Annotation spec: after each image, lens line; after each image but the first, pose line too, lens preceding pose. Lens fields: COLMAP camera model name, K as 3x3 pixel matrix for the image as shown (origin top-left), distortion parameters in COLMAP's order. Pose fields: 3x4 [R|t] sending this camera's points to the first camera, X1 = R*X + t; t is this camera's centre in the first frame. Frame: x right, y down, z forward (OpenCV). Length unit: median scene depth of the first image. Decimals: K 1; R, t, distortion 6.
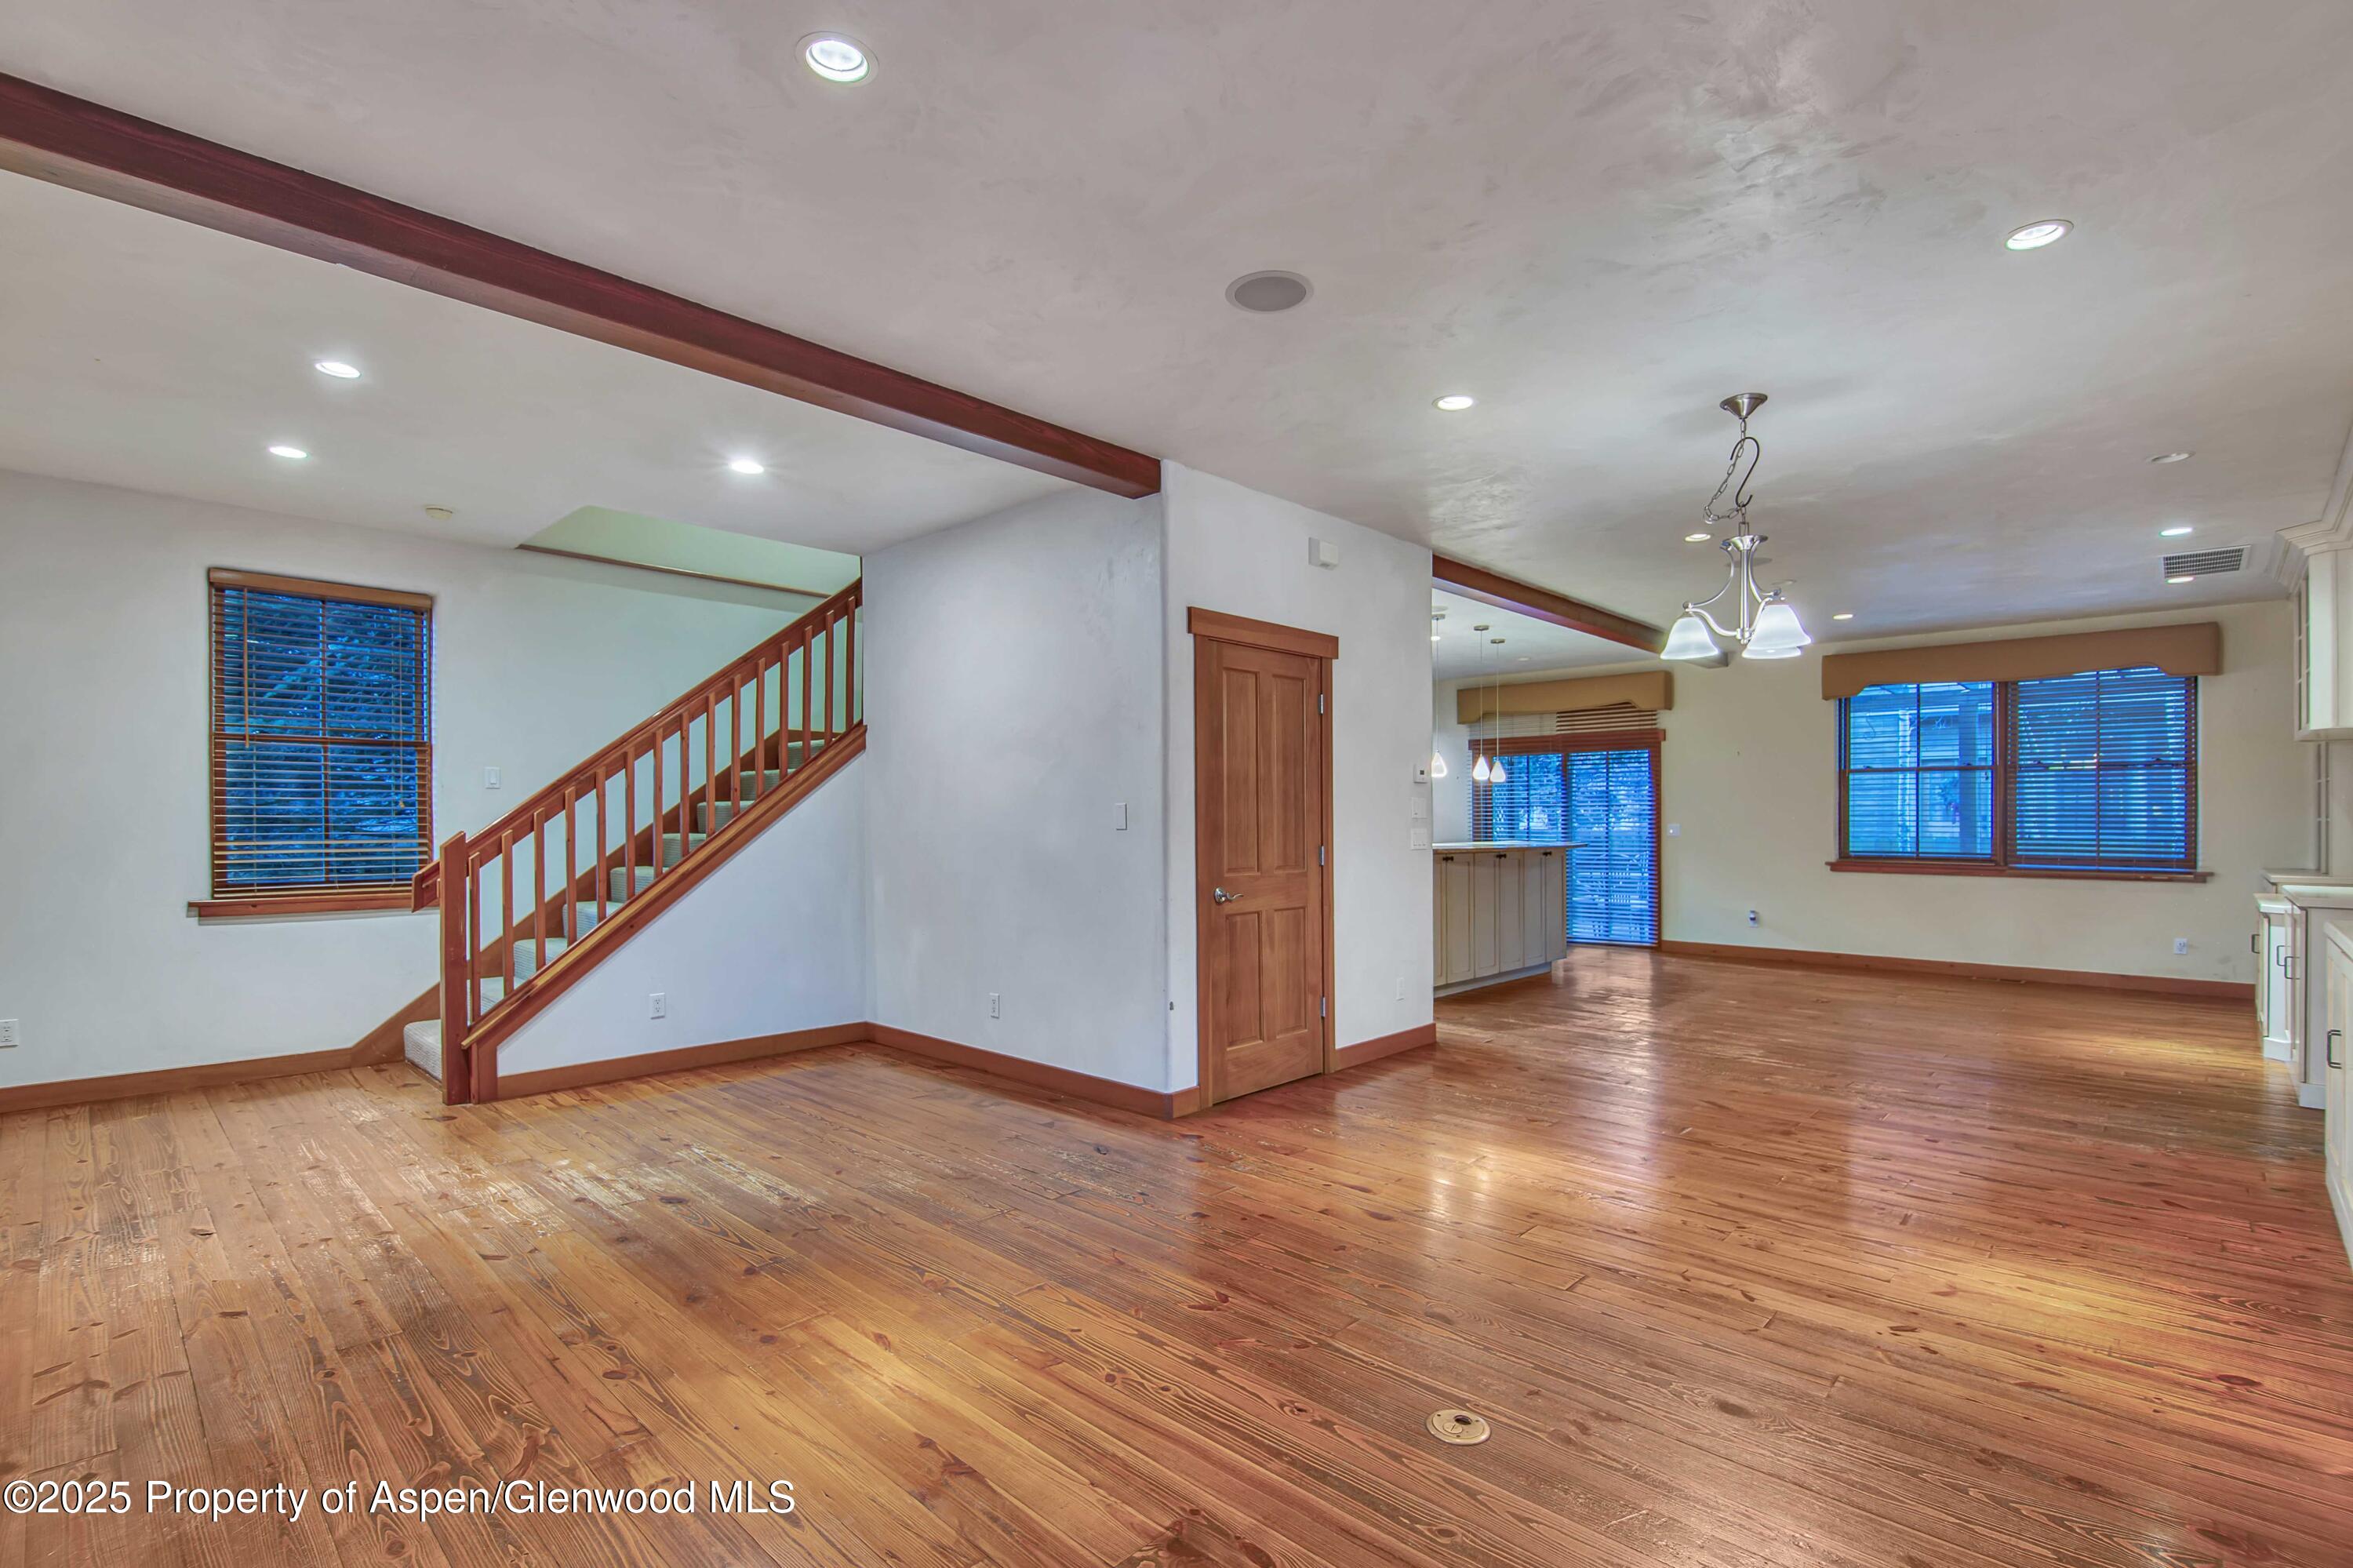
lens RADIAL K [[1082.5, 0, 1161.1], [0, 1082.5, 812.1], [0, 0, 1]] dist [-0.004572, -0.009192]
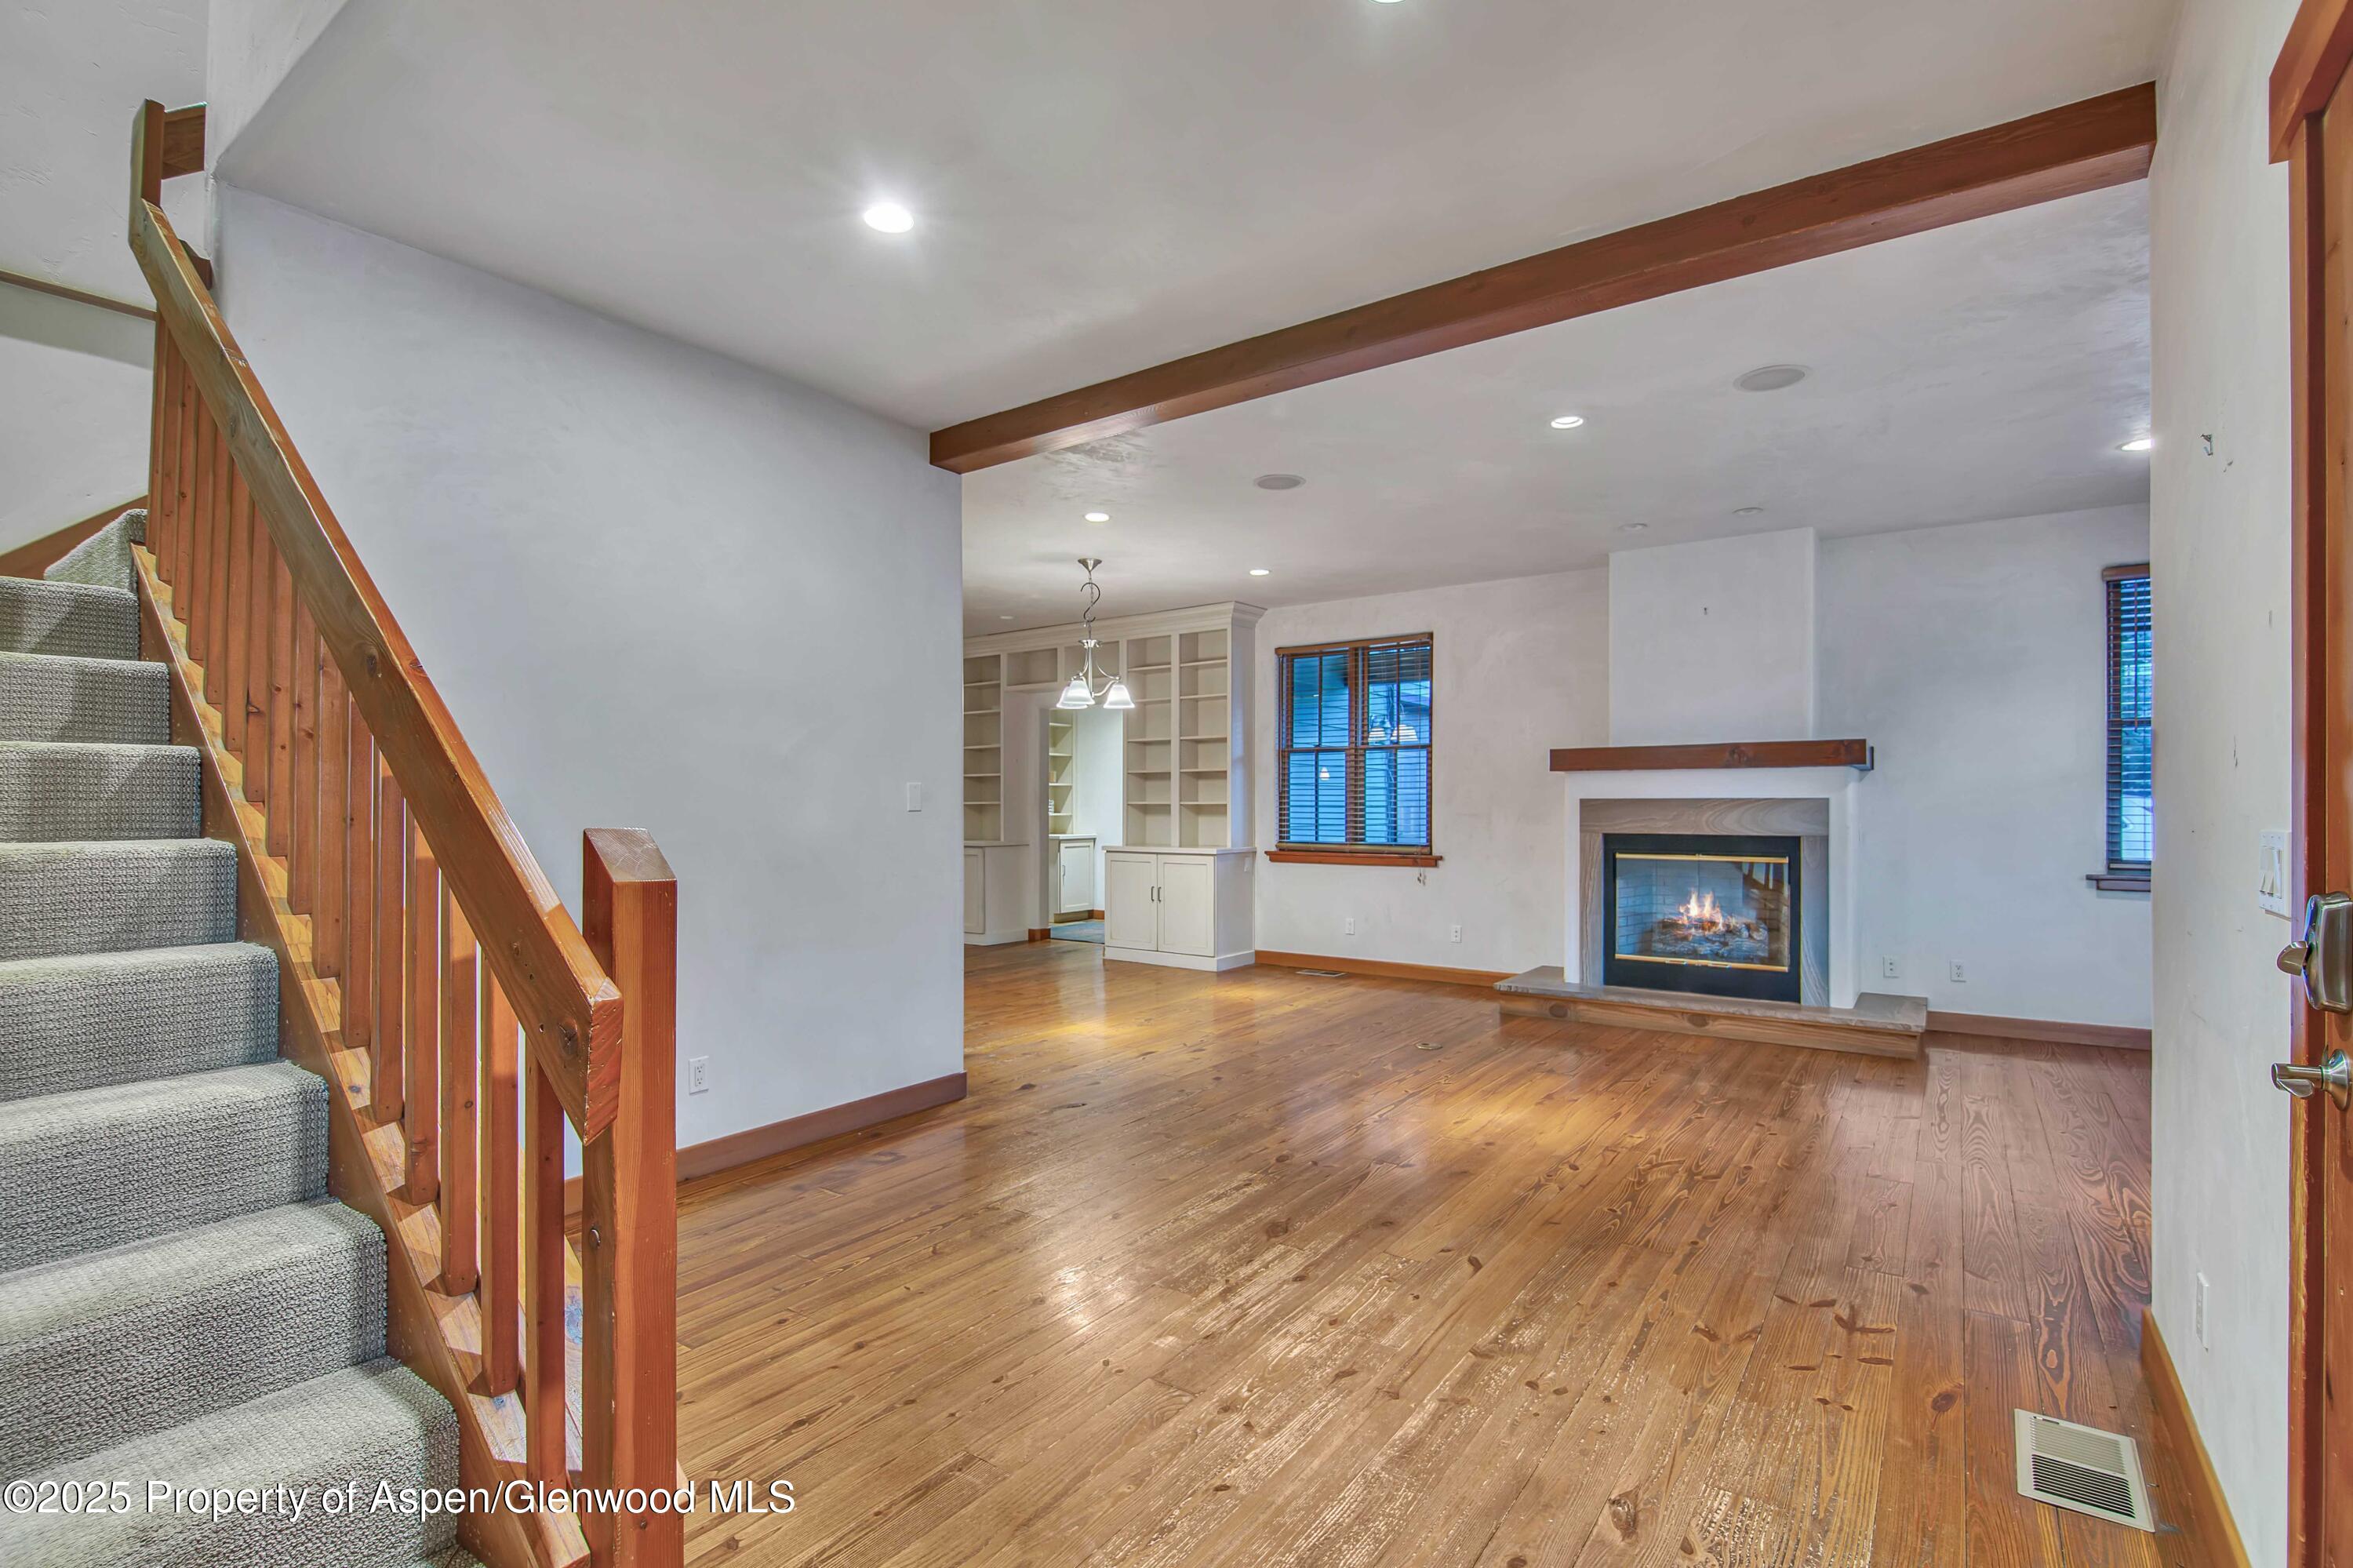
lens RADIAL K [[1086.5, 0, 1191.5], [0, 1086.5, 787.4], [0, 0, 1]] dist [0.002984, -0.011535]
pose [[-0.158009, 0.017088, 0.987290, -0.940844], [-0.003835, 0.999832, -0.017919, 0.011368], [-0.987430, -0.006618, -0.157917, 0.863598]]
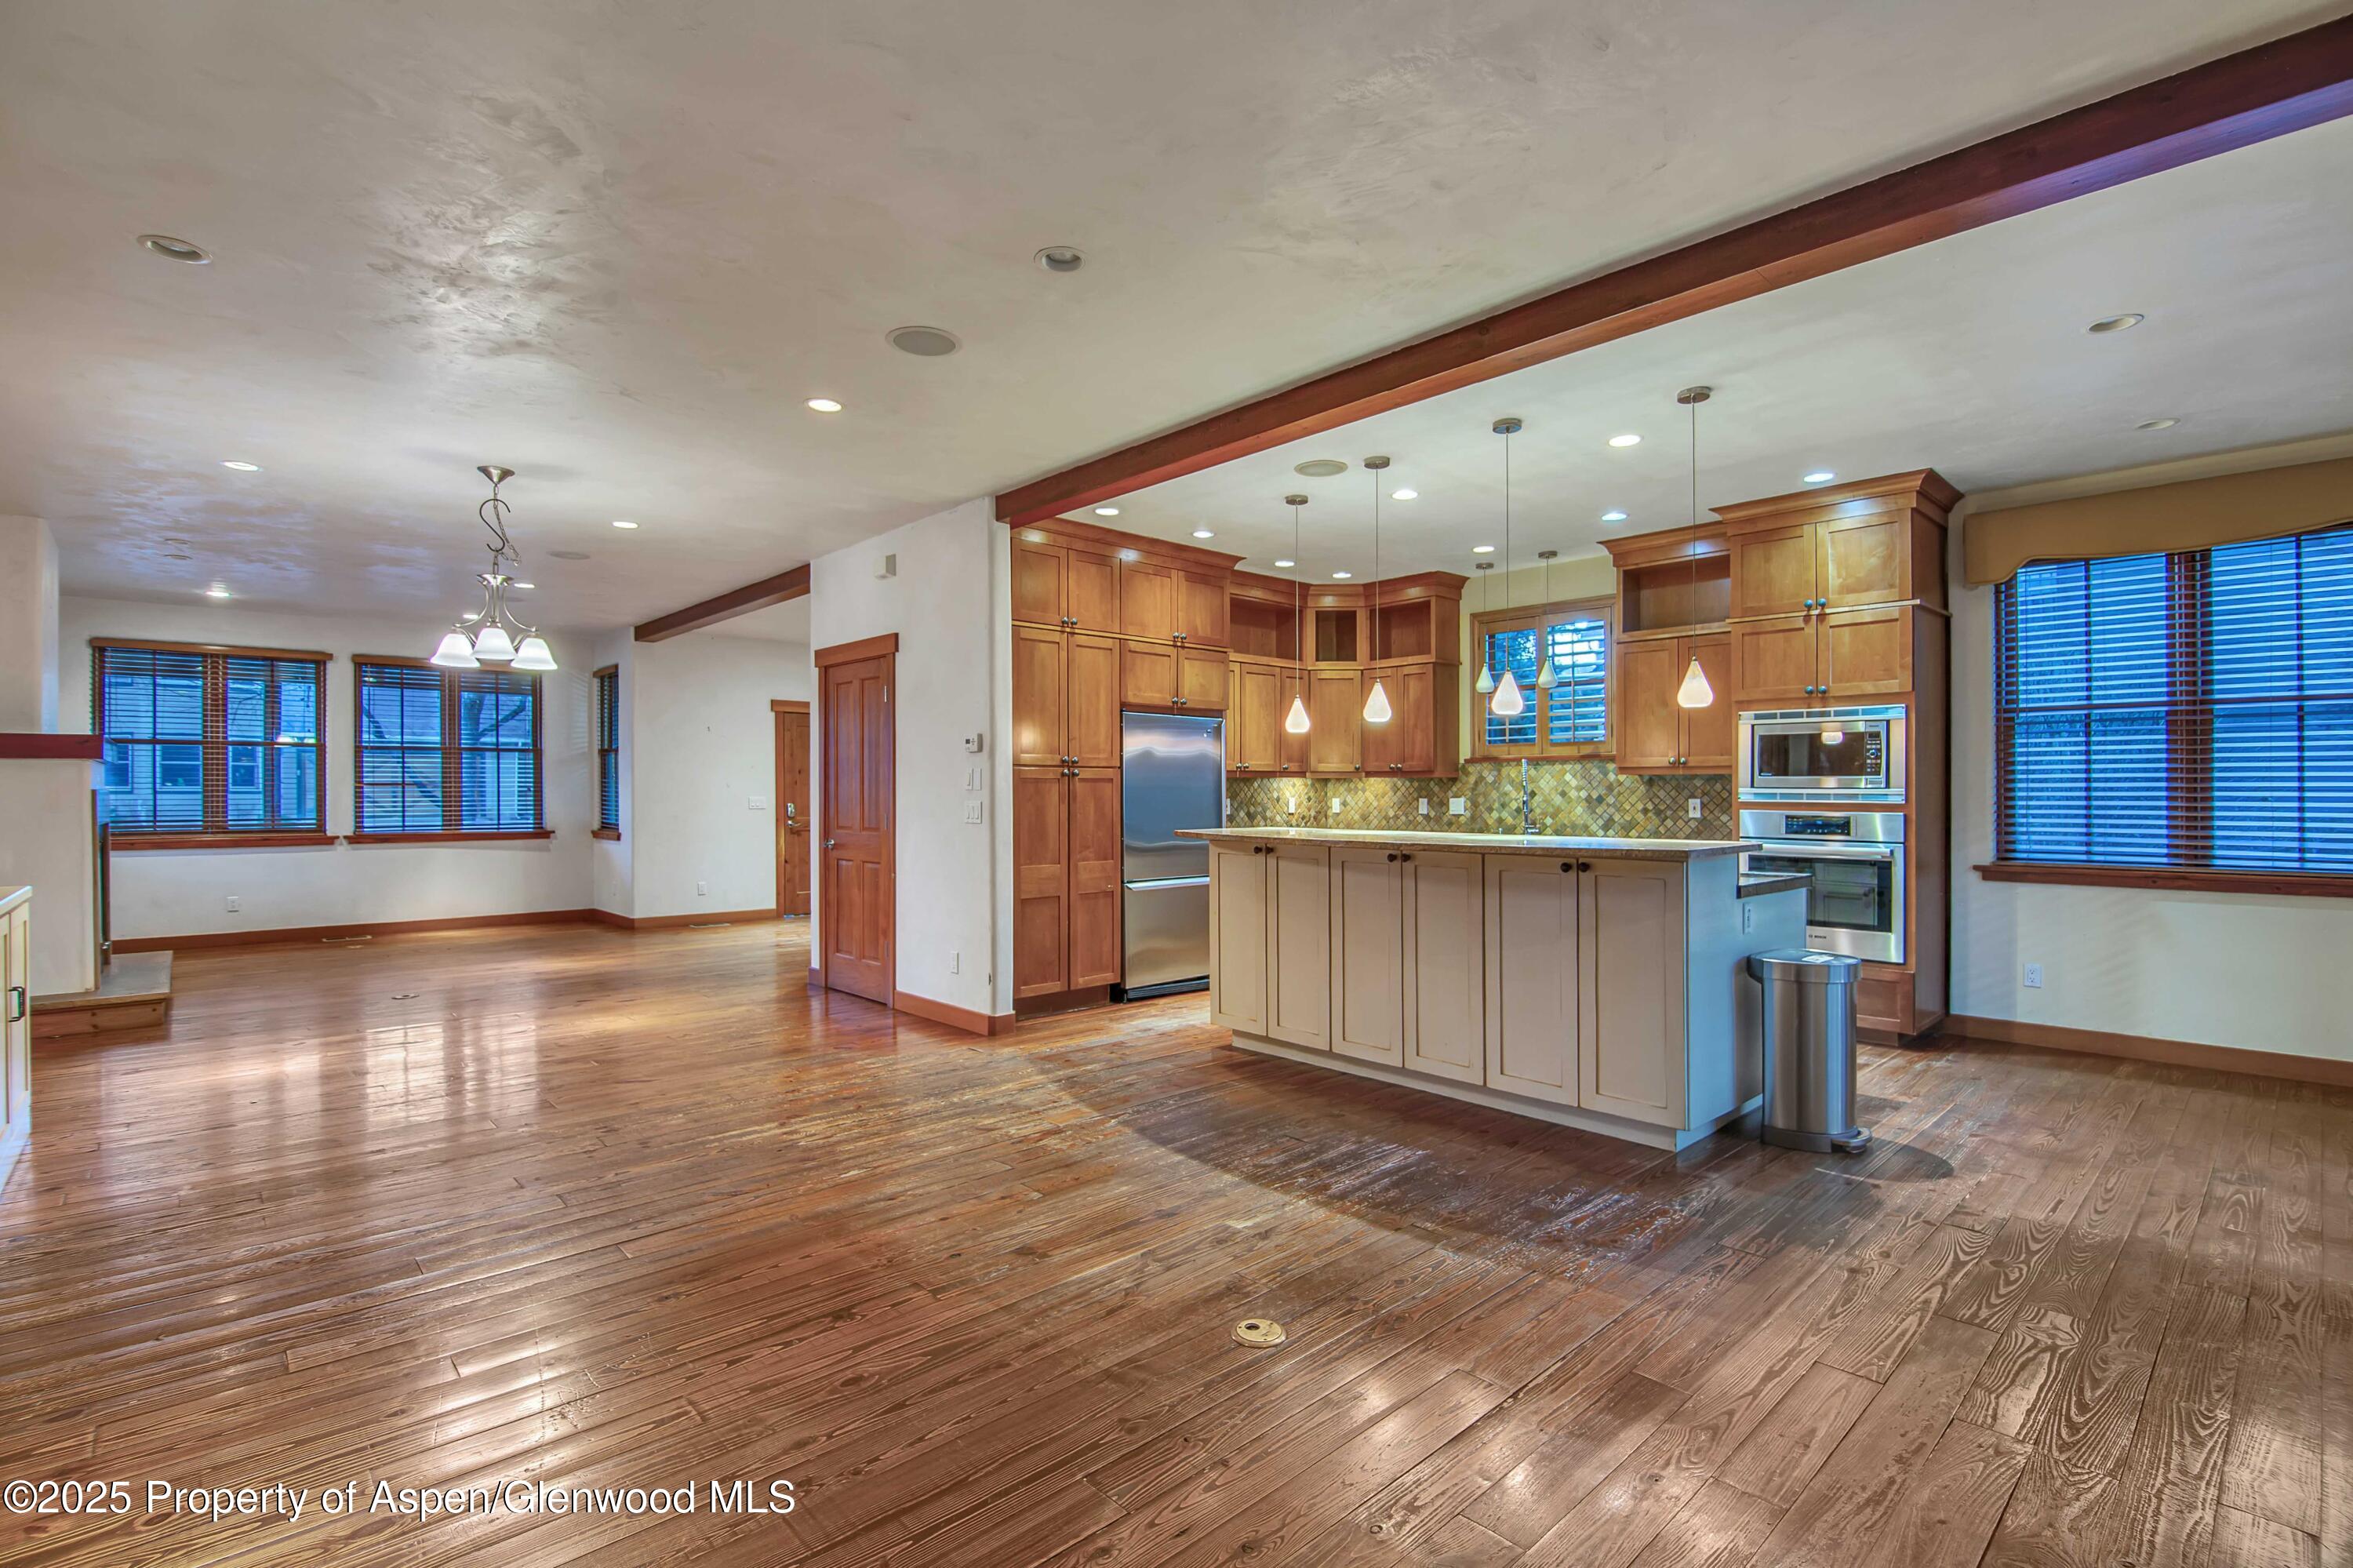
lens RADIAL K [[1075.1, 0, 1184.3], [0, 1075.1, 789.7], [0, 0, 1]] dist [0.002654, -0.011610]
pose [[-0.045806, -0.002174, -0.998948, 1.394228], [0.005766, 0.999980, -0.002440, 0.010360], [0.998934, -0.005872, -0.045793, 1.466143]]
